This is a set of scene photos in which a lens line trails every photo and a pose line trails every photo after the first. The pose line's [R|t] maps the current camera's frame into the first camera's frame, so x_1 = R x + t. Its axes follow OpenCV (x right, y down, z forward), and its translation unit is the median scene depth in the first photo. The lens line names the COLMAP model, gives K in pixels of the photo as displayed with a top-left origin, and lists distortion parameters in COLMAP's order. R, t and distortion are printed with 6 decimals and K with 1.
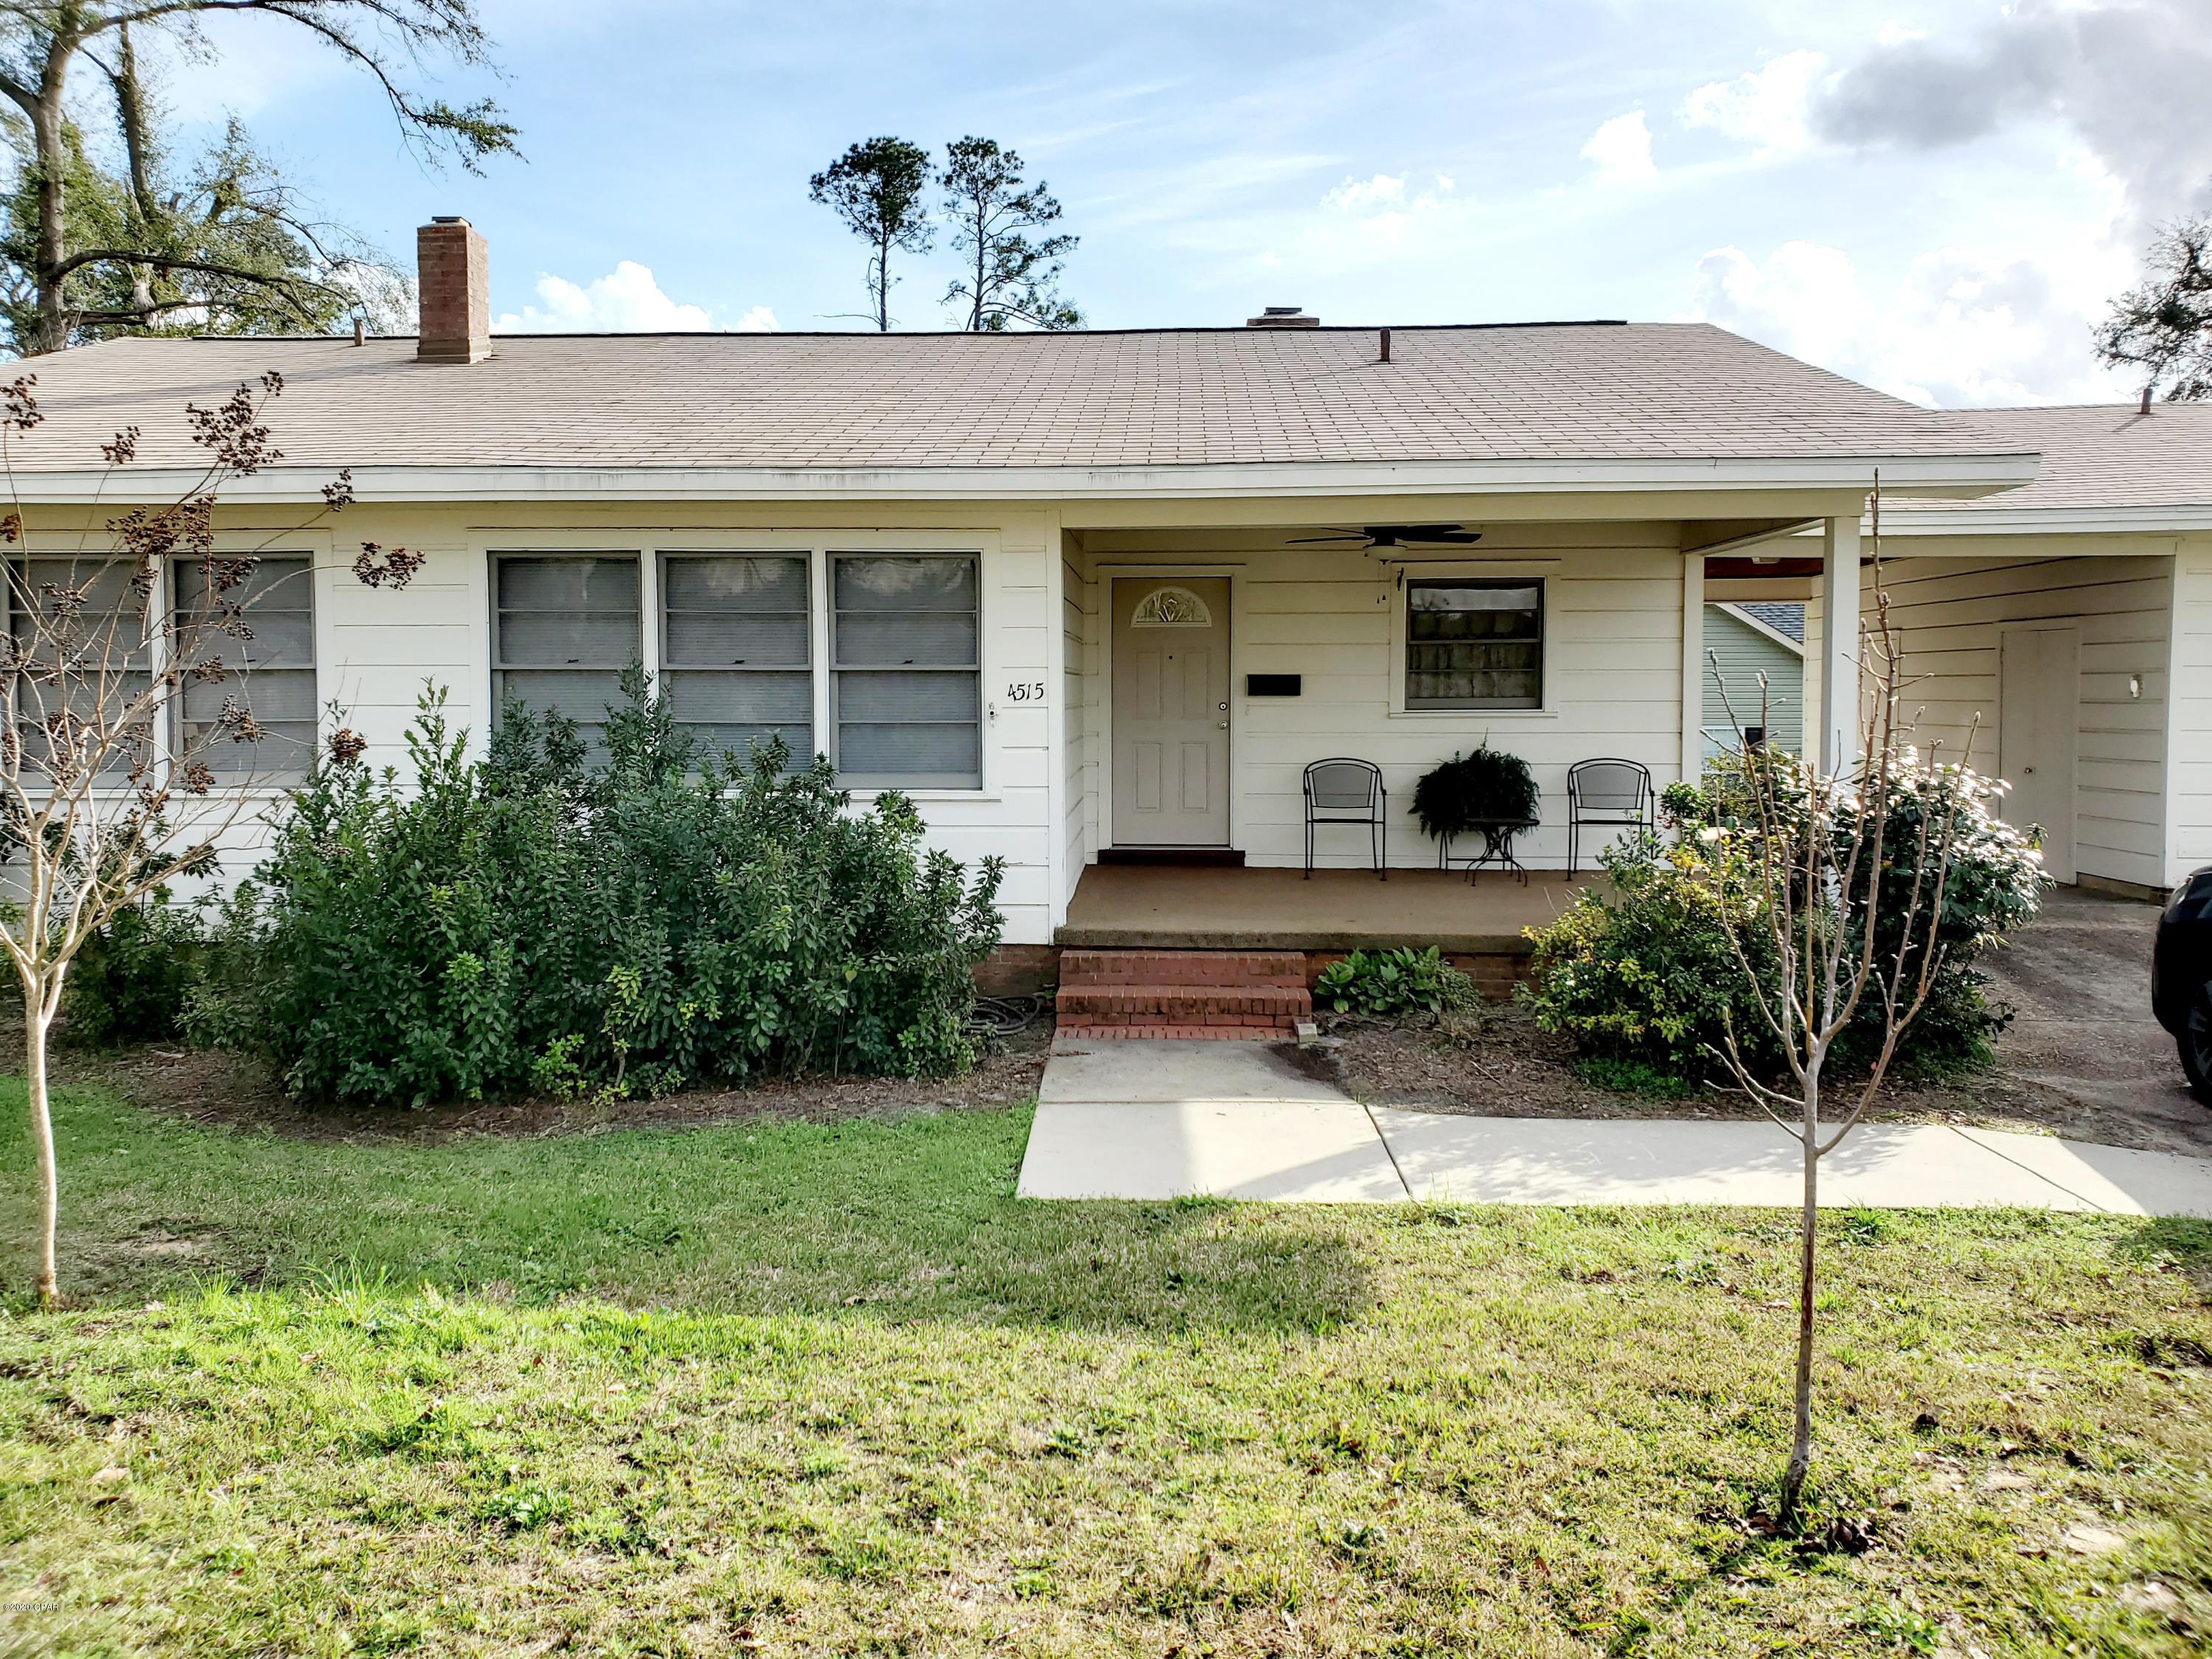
lens RADIAL K [[1752.0, 0, 1088.7], [0, 1752.0, 819.3], [0, 0, 1]] dist [-0.008278, 0.038540]
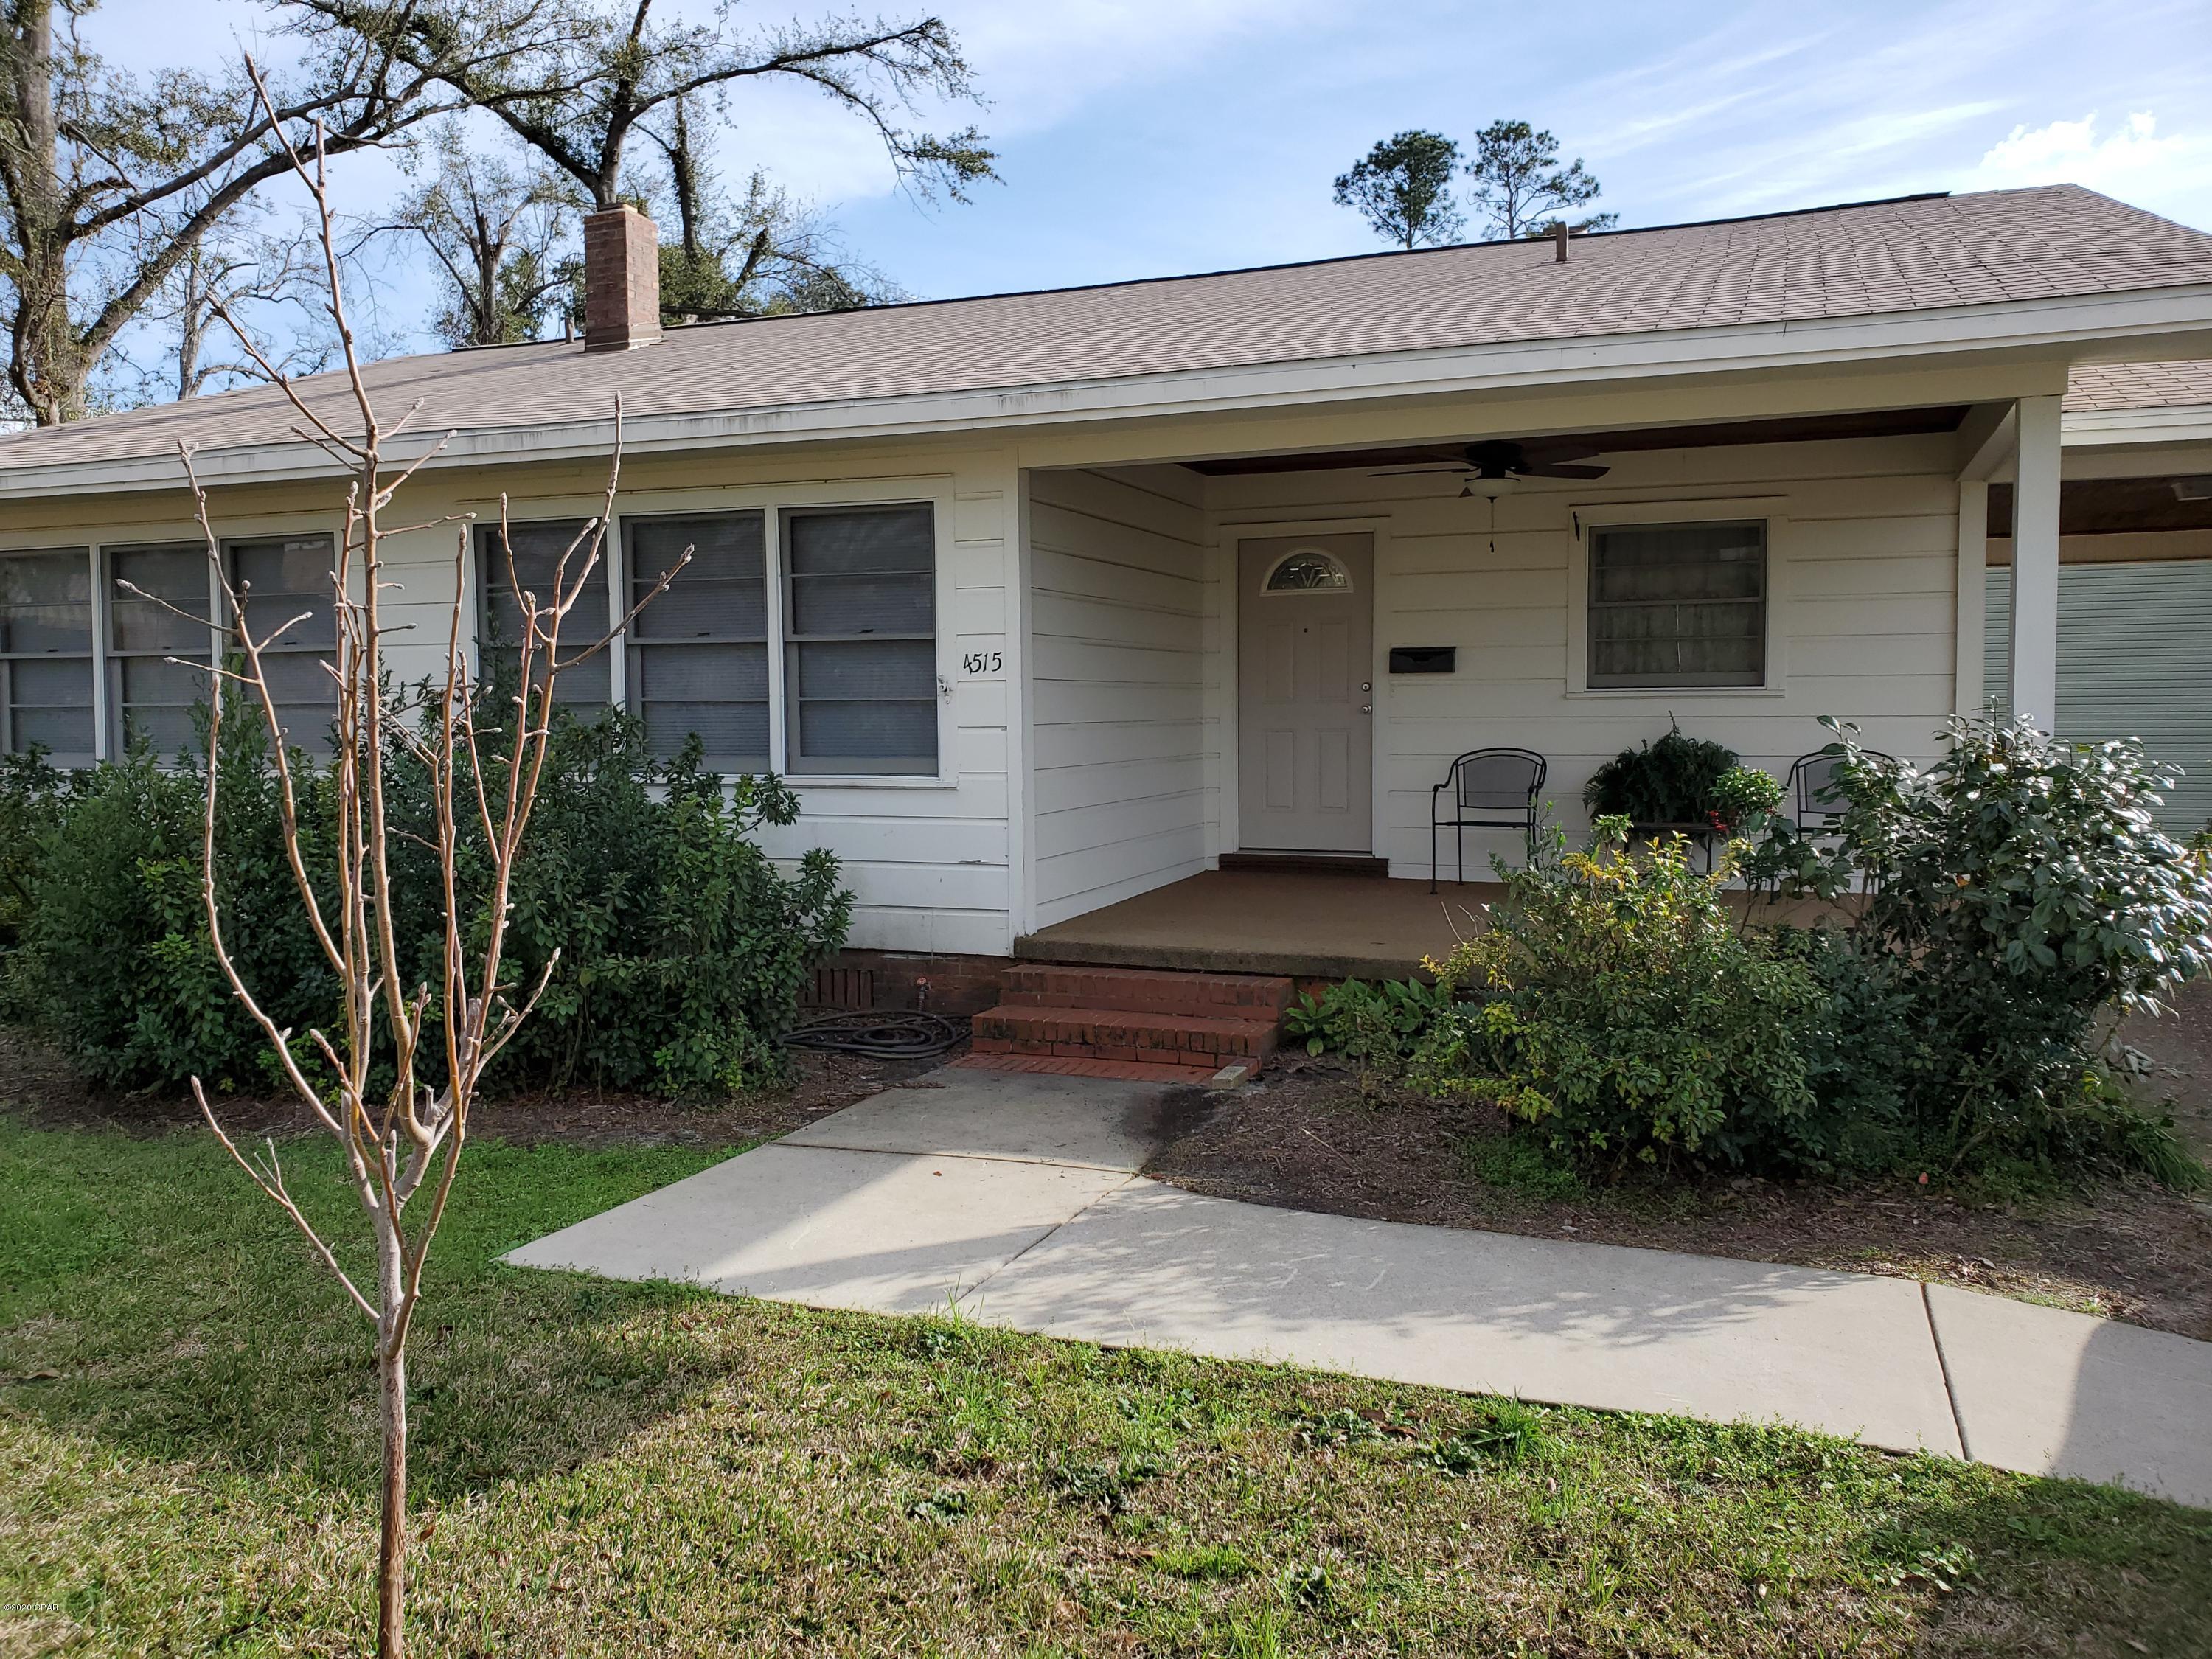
lens RADIAL K [[1752.0, 0, 1110.4], [0, 1752.0, 823.4], [0, 0, 1]] dist [-0.008278, 0.038540]
pose [[0.947366, 0.014458, -0.319827, 0.230561], [-0.016539, 0.999856, -0.003792, 0.006656], [0.319726, 0.008882, 0.947468, 0.157311]]
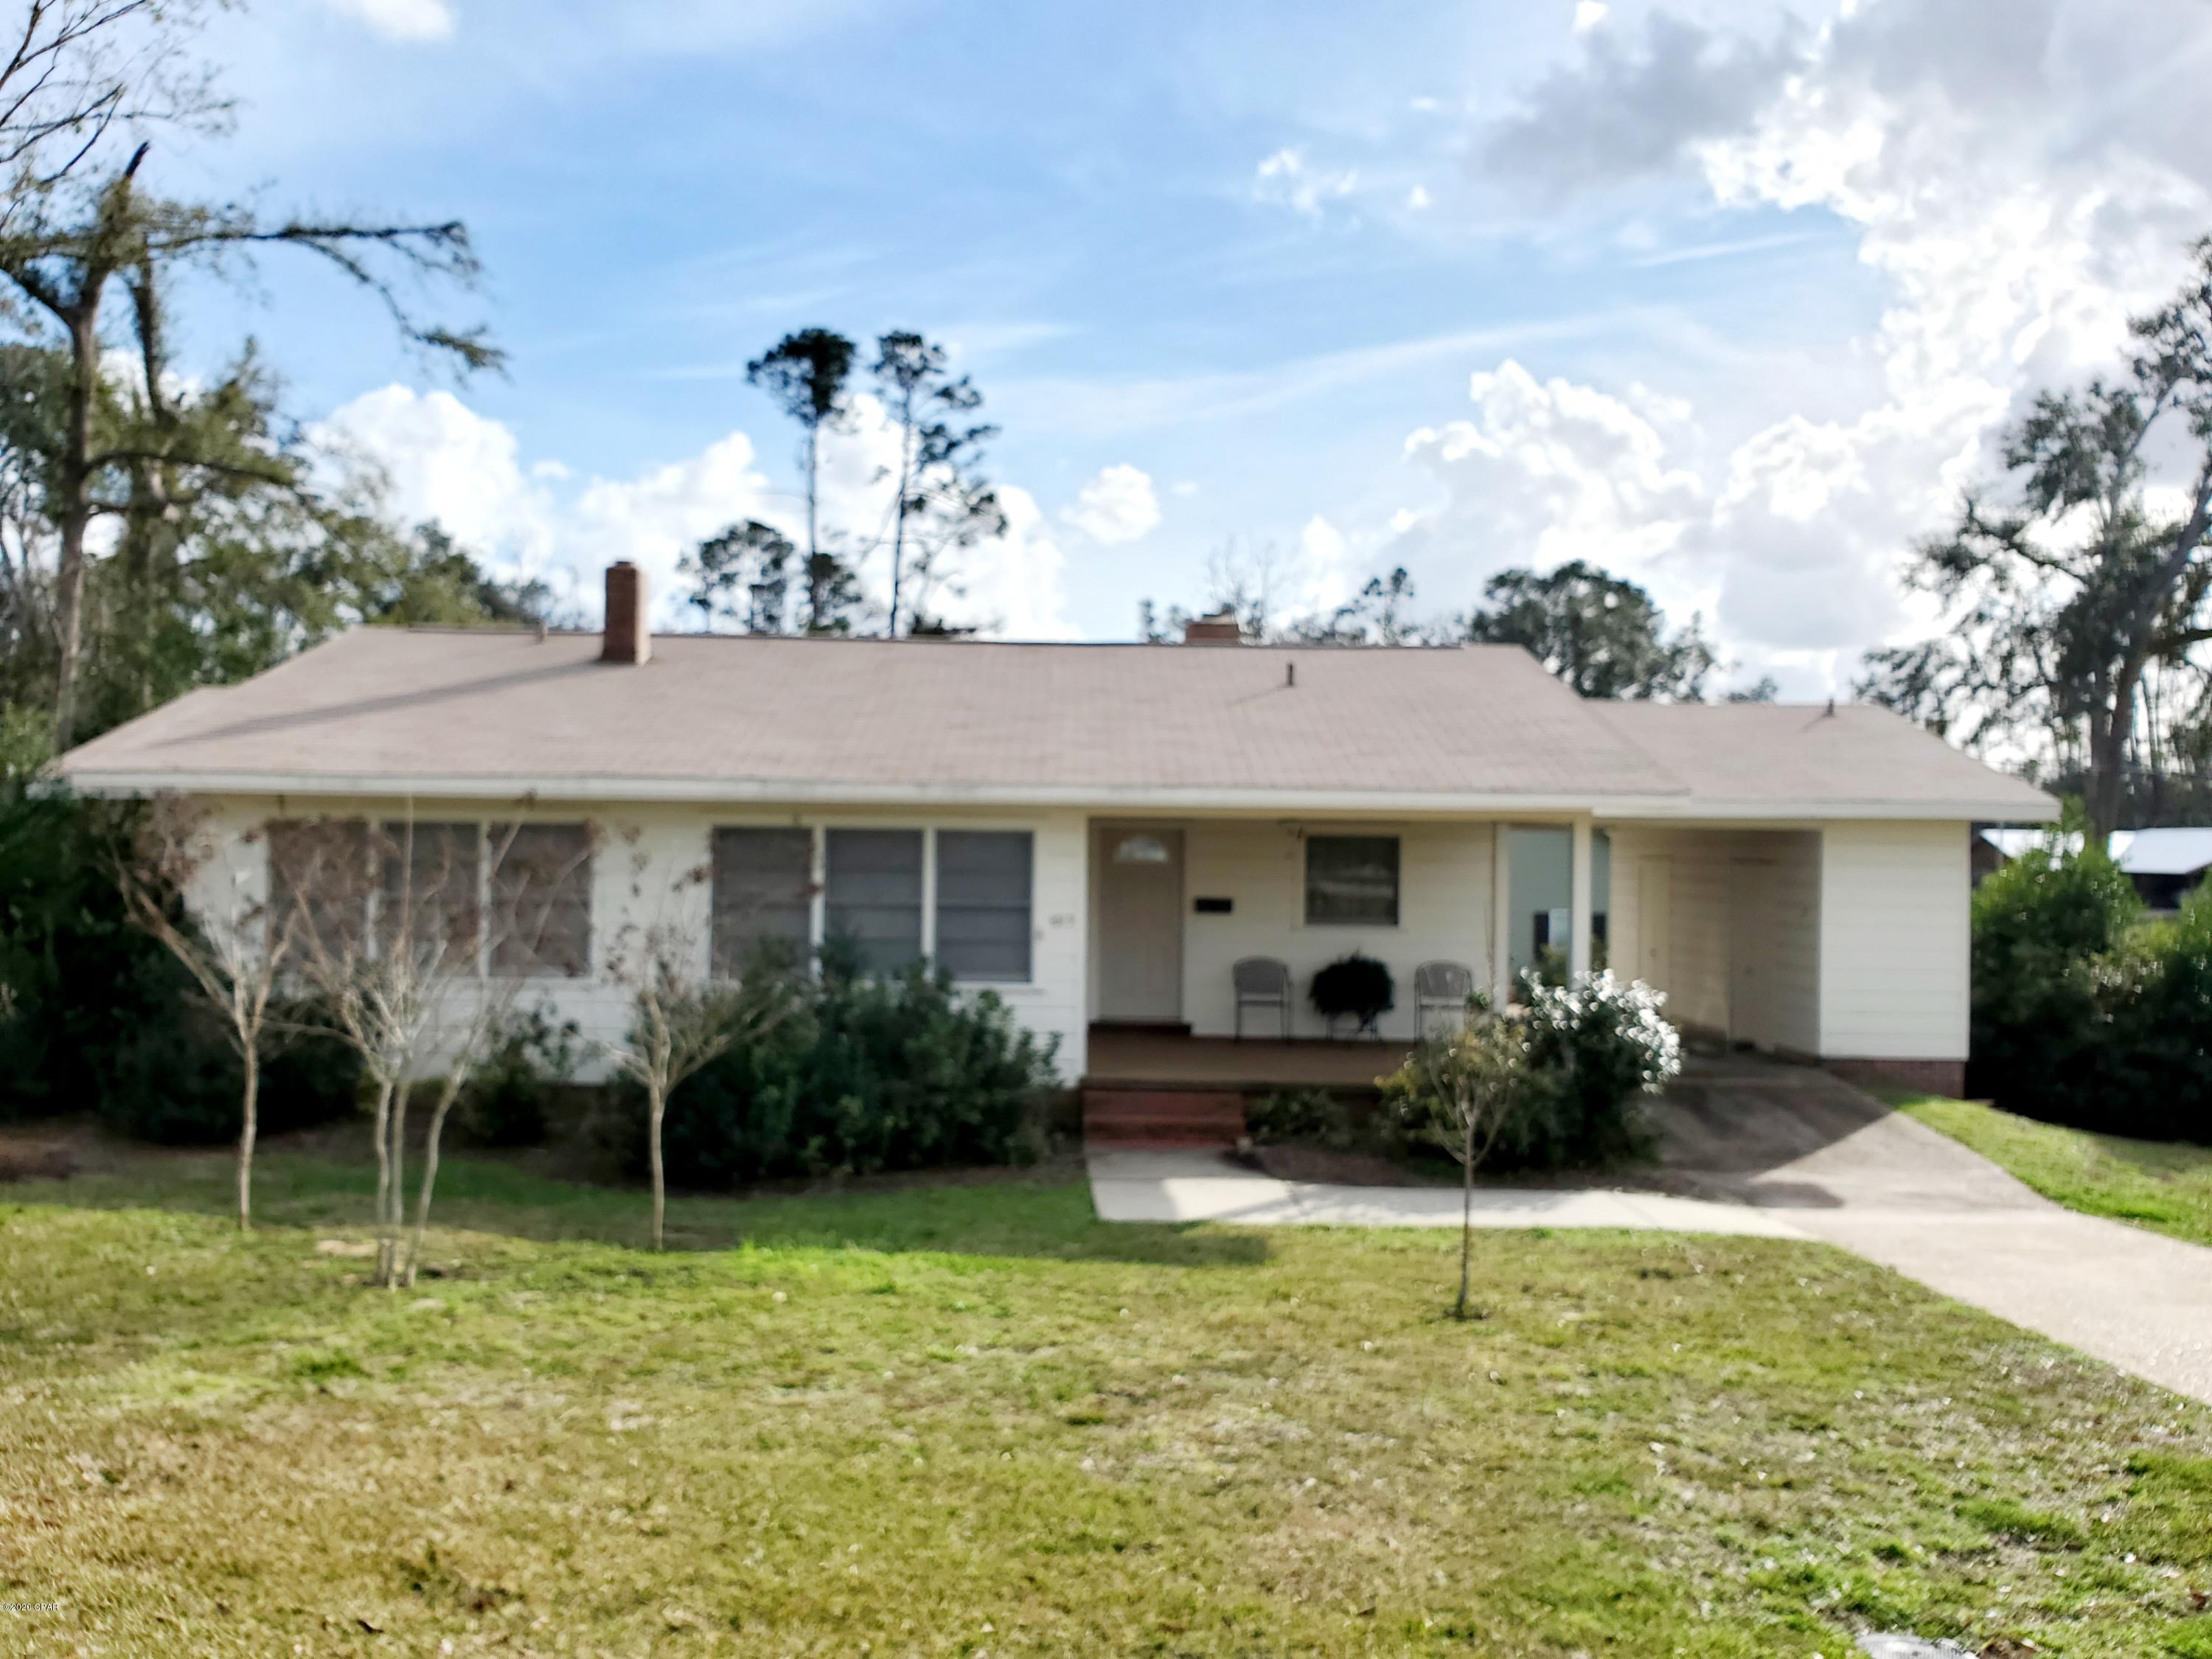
lens RADIAL K [[1820.5, 0, 1089.7], [0, 1820.5, 822.6], [0, 0, 1]] dist [0.001121, -0.009055]
pose [[0.997894, 0.017513, 0.062450, -0.086315], [-0.012488, 0.996719, -0.079968, -0.024706], [-0.063646, 0.079020, 0.994839, -0.461887]]
